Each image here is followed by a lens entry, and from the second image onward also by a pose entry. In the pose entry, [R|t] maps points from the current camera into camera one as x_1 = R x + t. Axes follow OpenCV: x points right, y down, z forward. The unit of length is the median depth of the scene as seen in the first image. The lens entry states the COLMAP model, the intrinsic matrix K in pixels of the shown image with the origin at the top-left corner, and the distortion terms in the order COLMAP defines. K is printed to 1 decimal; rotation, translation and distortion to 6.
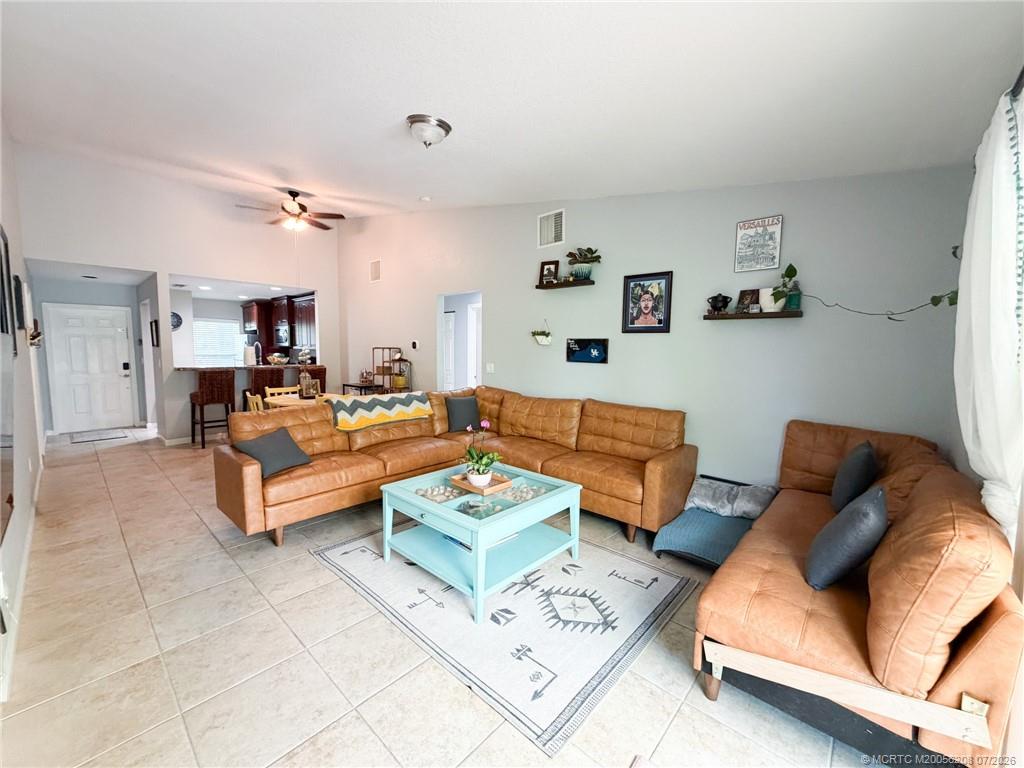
lens RADIAL K [[409.3, 0, 512.0], [0, 409.3, 384.0], [0, 0, 1]] dist [0.000177, -0.000186]
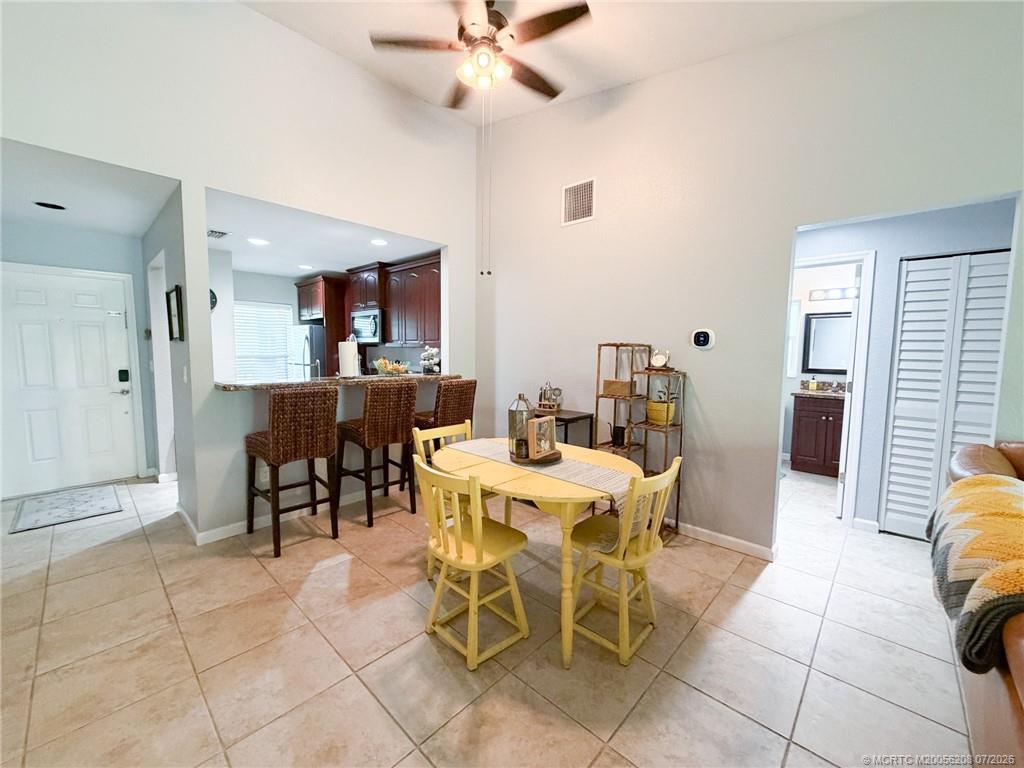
lens RADIAL K [[409.3, 0, 512.0], [0, 409.3, 384.0], [0, 0, 1]] dist [0.000177, -0.000186]
pose [[0.999891, 0.003788, -0.014246, -0.390055], [-0.003801, 0.999992, -0.000857, -0.034091], [0.014243, 0.000911, 0.999898, 0.434261]]
